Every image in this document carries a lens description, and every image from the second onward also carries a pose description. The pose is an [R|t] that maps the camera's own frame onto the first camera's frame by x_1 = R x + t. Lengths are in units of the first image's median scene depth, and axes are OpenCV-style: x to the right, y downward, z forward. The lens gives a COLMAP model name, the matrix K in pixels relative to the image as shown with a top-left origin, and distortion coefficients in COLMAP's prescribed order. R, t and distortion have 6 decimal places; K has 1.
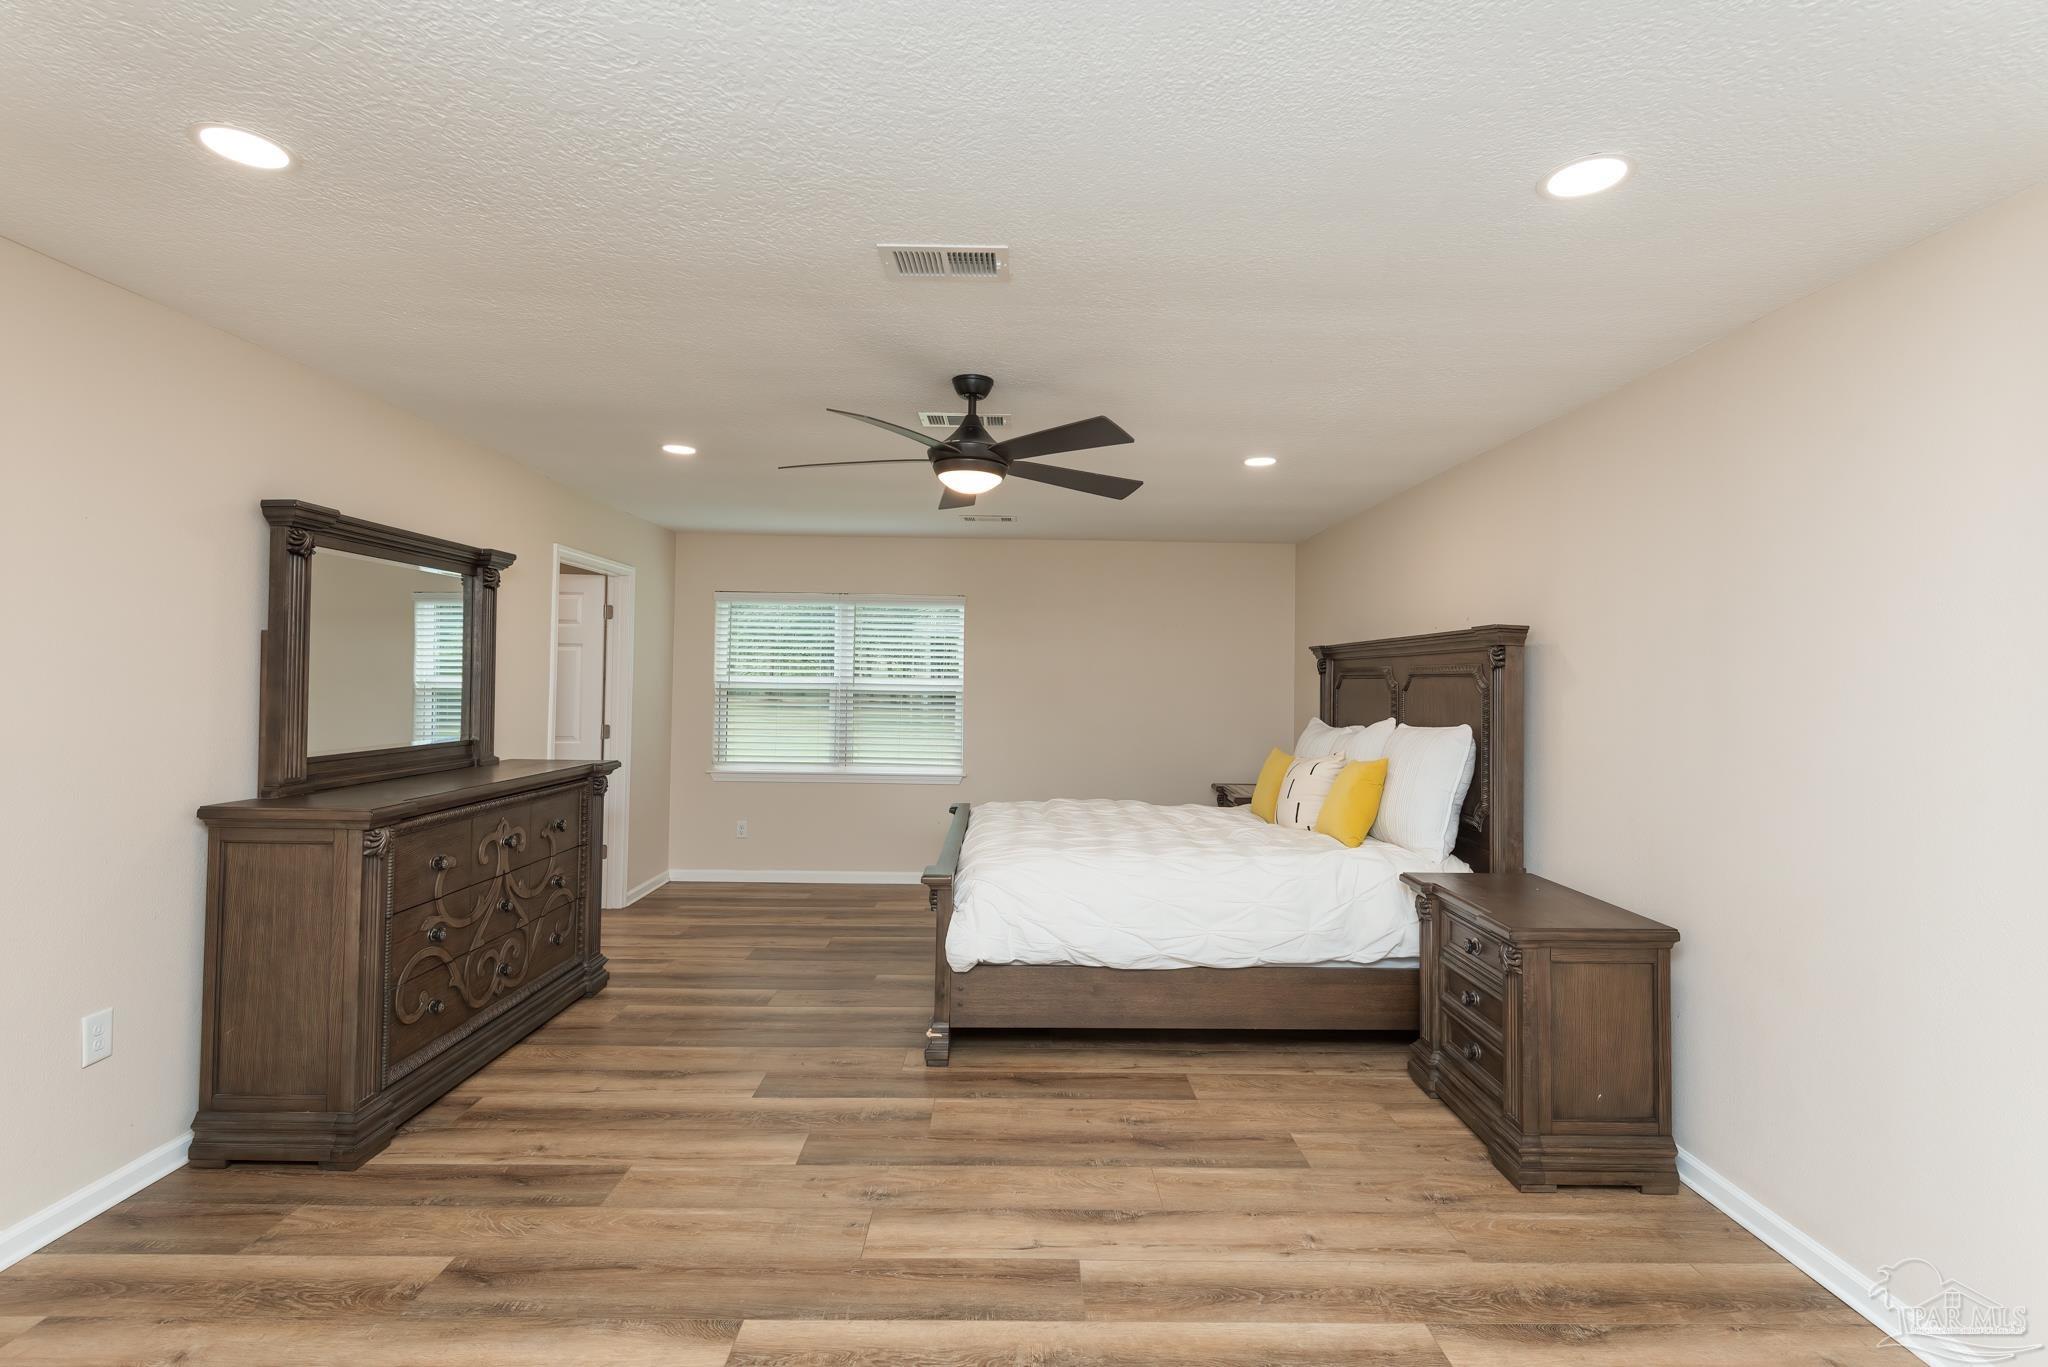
lens RADIAL K [[1008.5, 0, 1021.6], [0, 1008.5, 679.9], [0, 0, 1]] dist [0.001213, 0.000226]
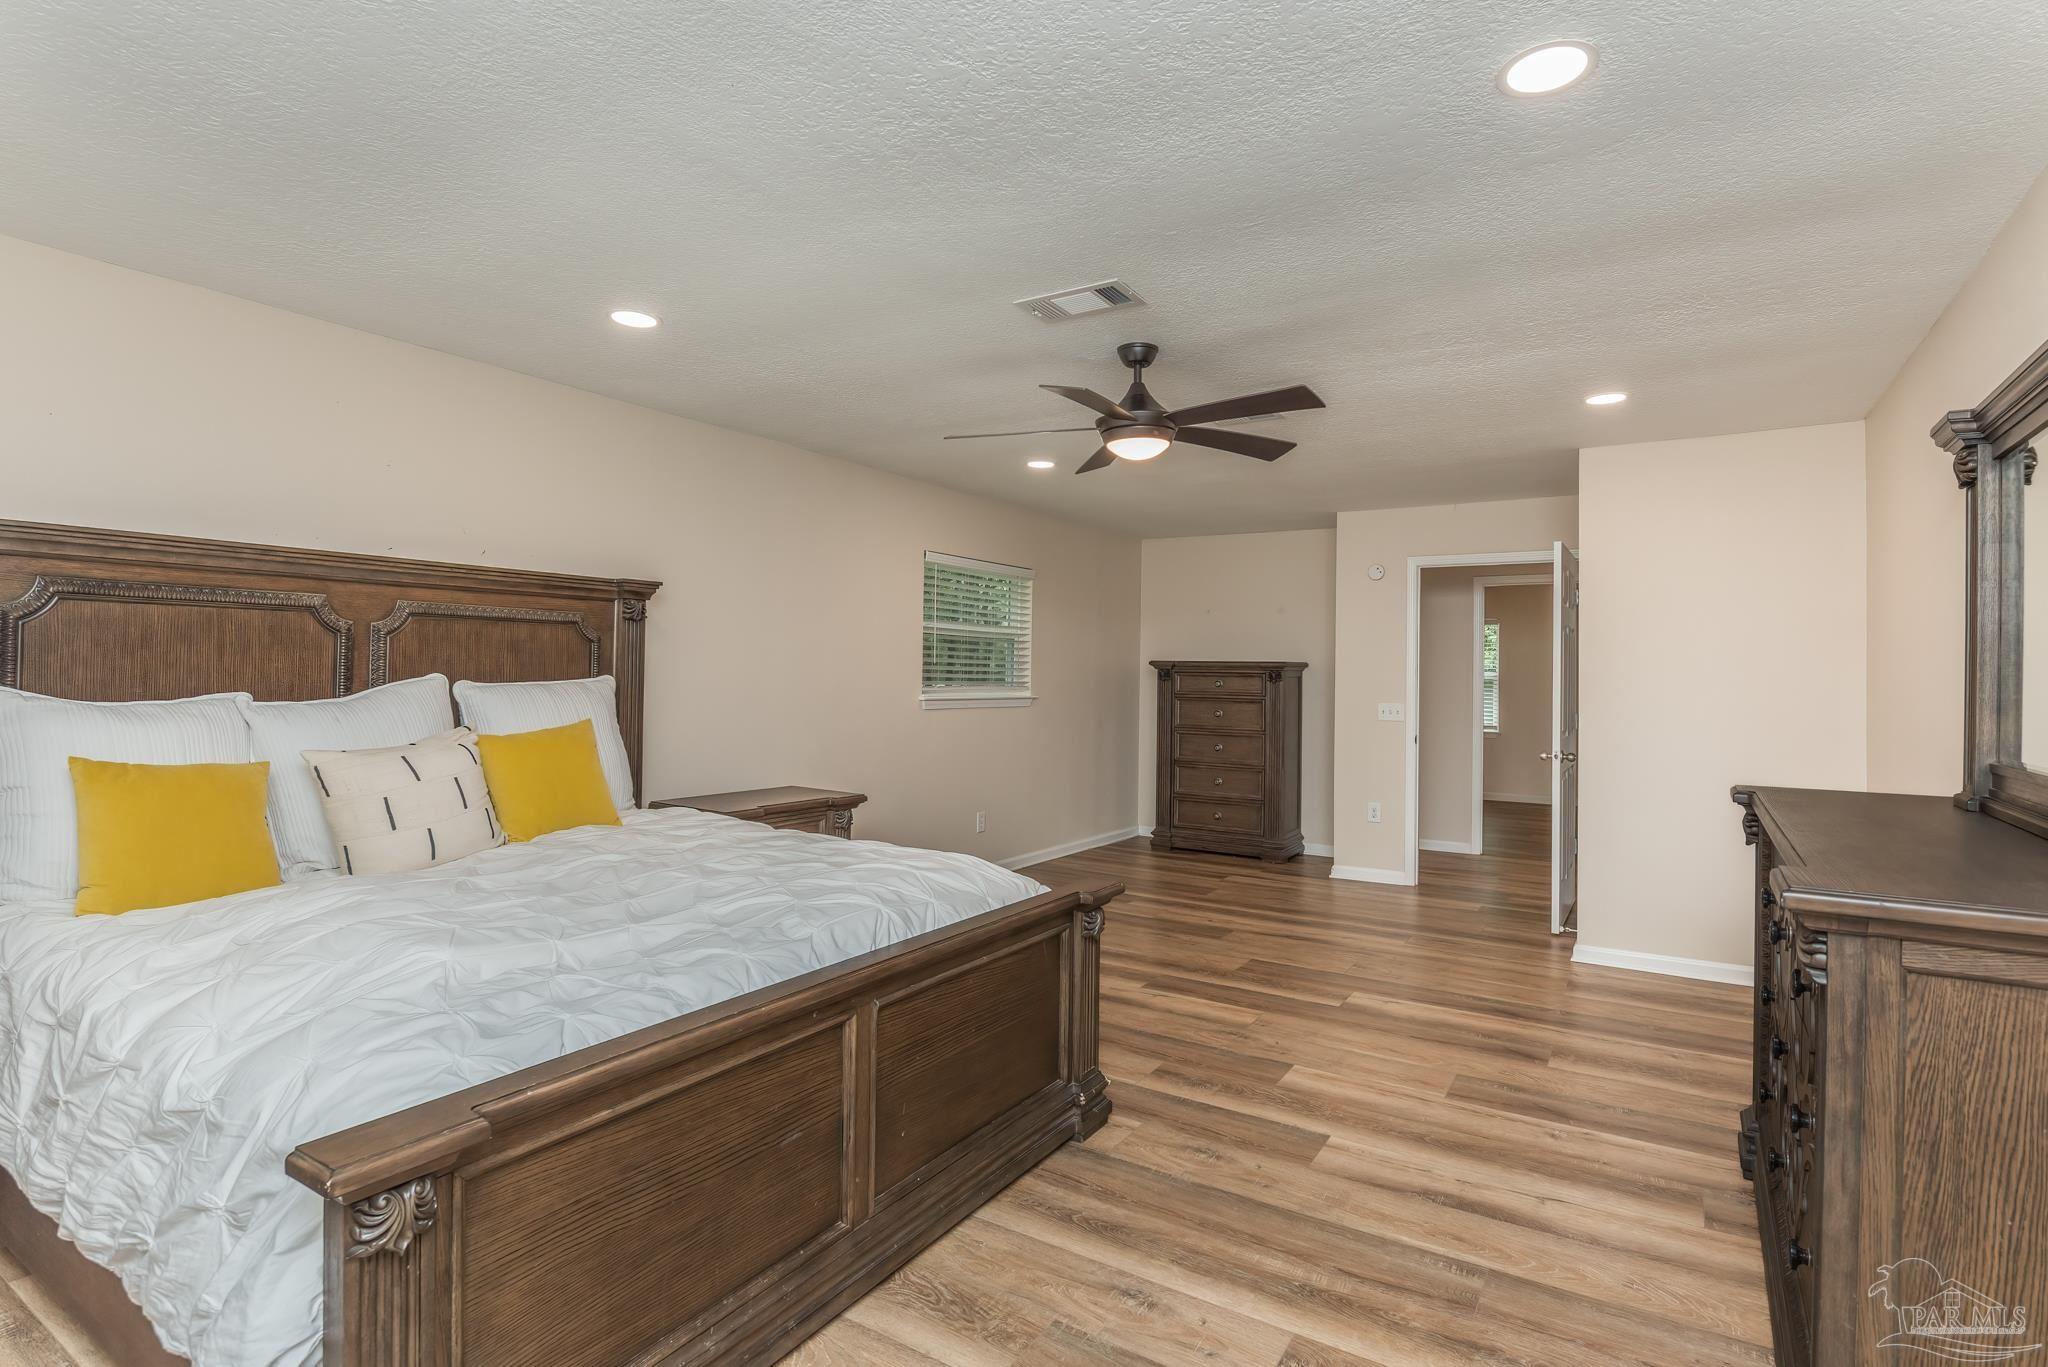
lens RADIAL K [[995.7, 0, 1020.4], [0, 995.7, 674.6], [0, 0, 1]] dist [-0.004940, -0.000524]
pose [[-0.839066, -0.028619, 0.543276, -0.523020], [-0.026910, 0.999576, 0.011095, 0.025713], [-0.543364, -0.005309, -0.839481, 1.964076]]
